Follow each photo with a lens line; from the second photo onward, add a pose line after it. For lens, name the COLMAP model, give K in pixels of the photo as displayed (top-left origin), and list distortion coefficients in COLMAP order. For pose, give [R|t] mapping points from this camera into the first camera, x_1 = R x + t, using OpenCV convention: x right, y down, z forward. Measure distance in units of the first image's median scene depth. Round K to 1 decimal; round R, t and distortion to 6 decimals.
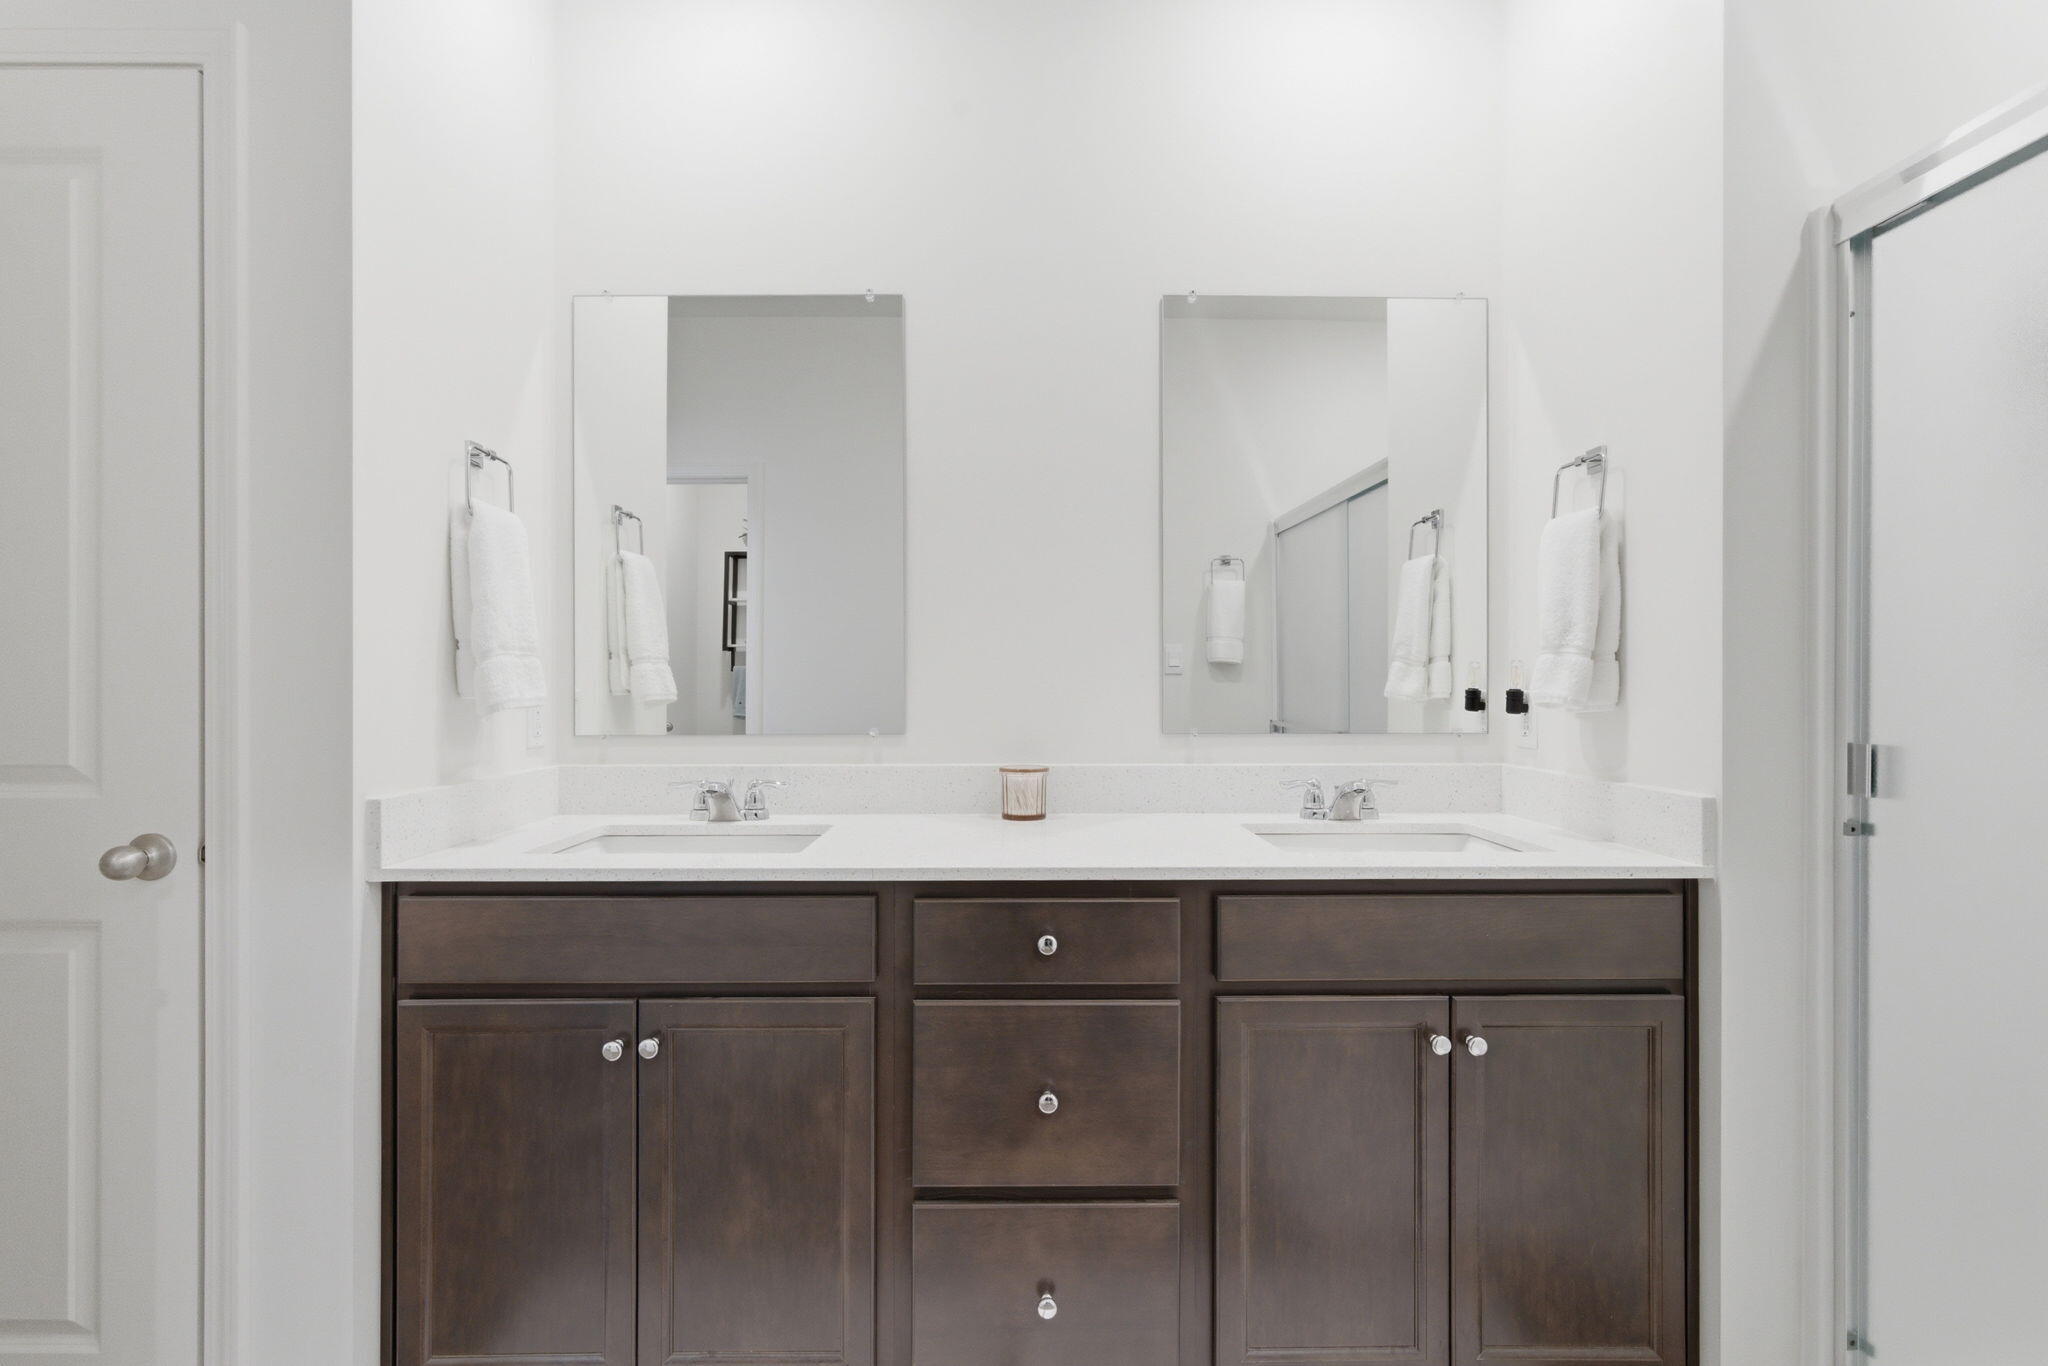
lens RADIAL K [[948.5, 0, 1013.3], [0, 948.5, 678.3], [0, 0, 1]] dist [-0.001625, -0.000621]
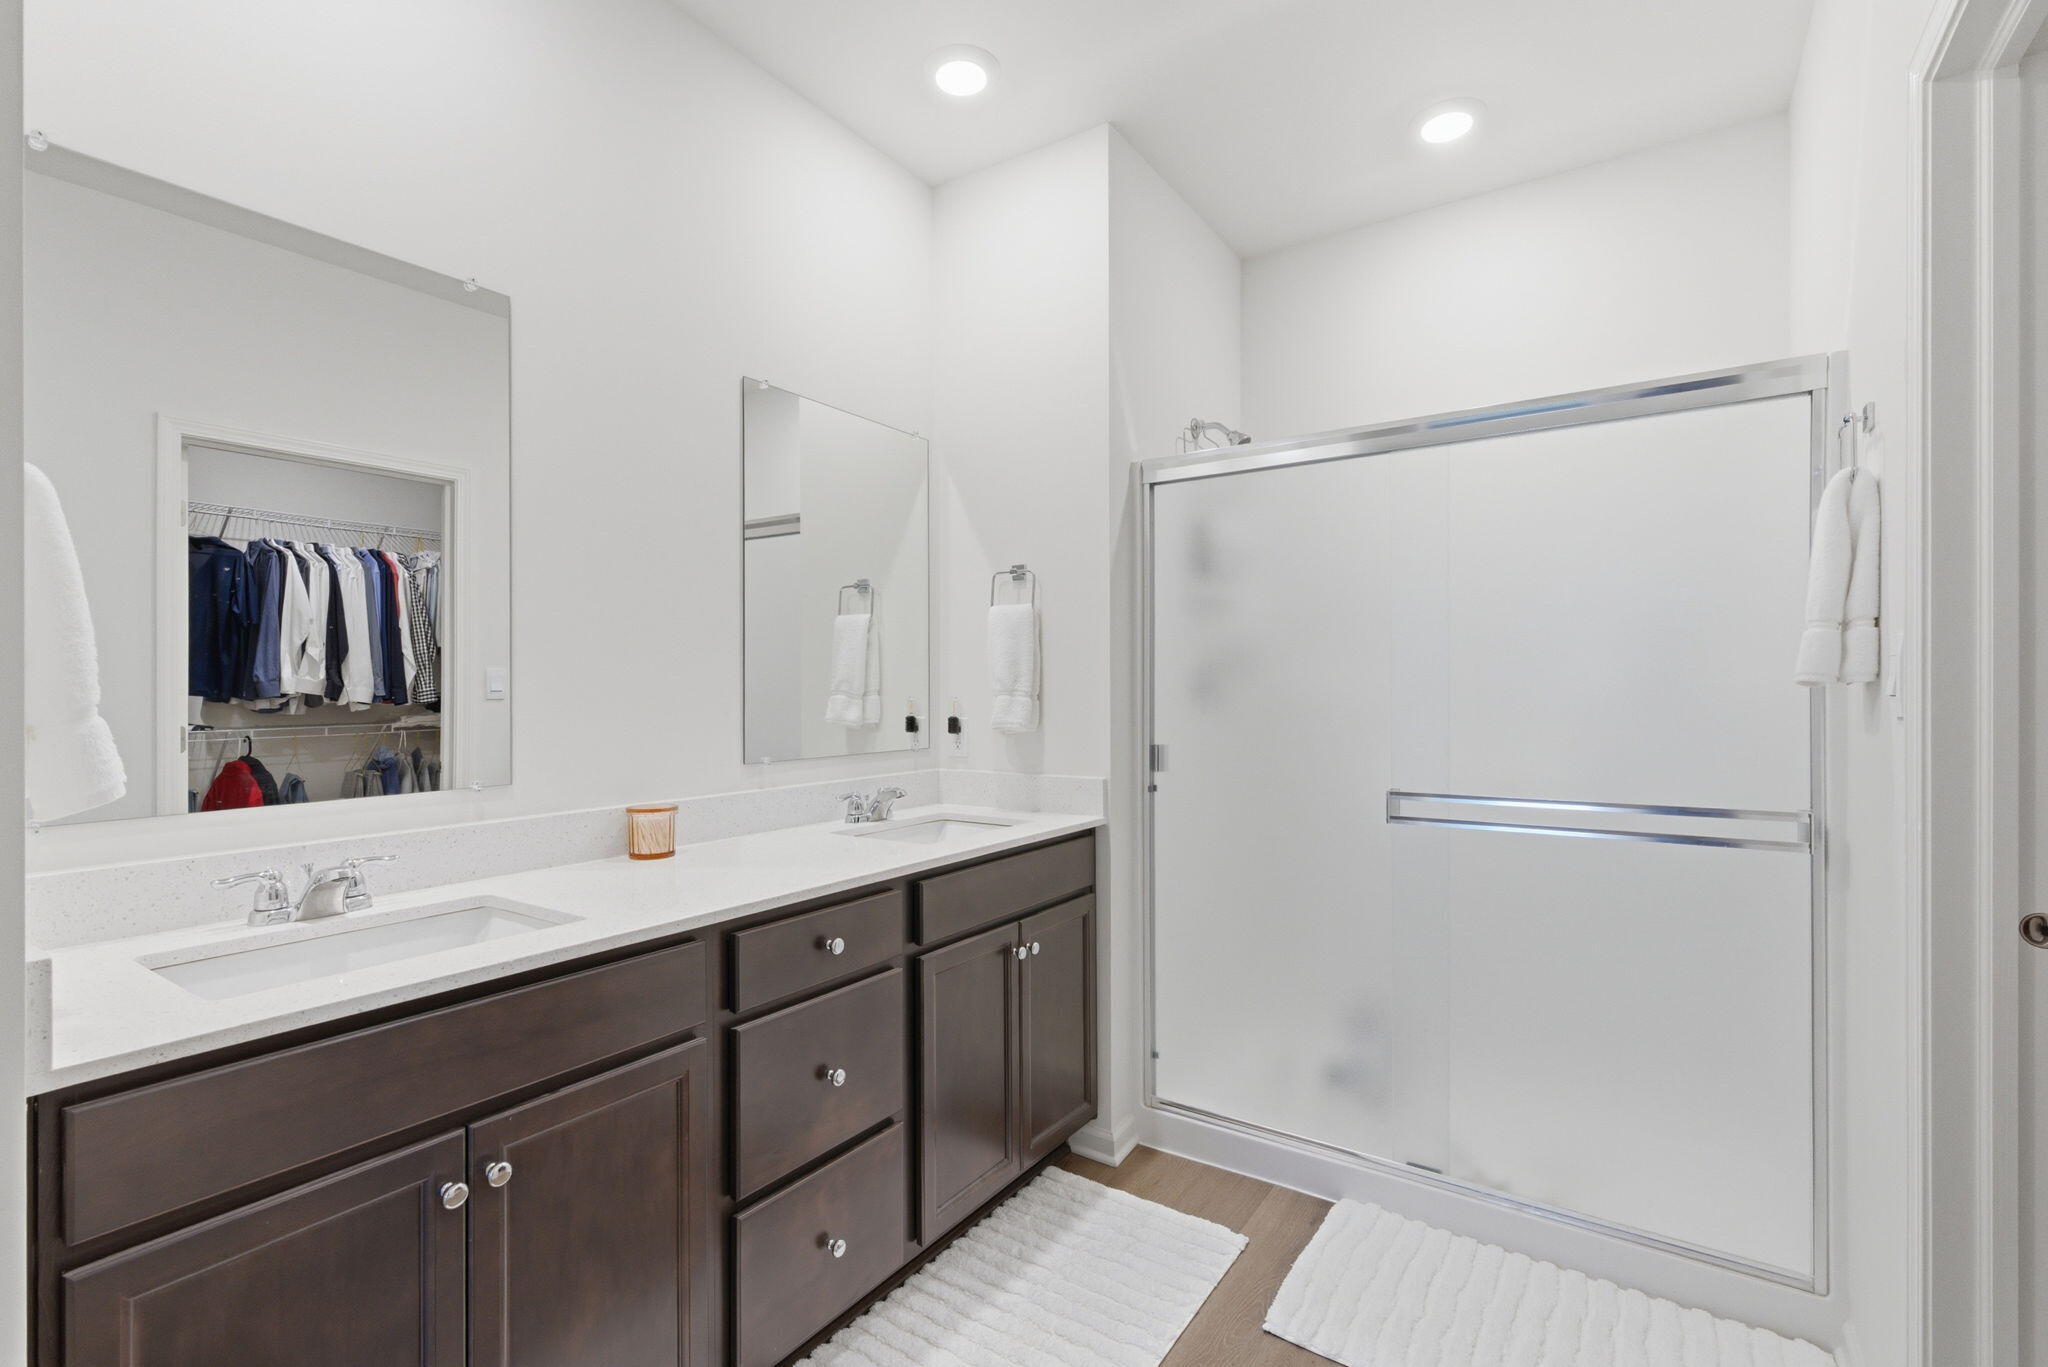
lens RADIAL K [[948.5, 0, 1019.7], [0, 948.5, 687.0], [0, 0, 1]] dist [-0.001625, -0.000621]
pose [[0.564083, -0.002905, 0.825713, -0.703930], [-0.000814, 0.999991, 0.004074, -0.045852], [-0.825717, -0.002970, 0.564076, 0.110349]]
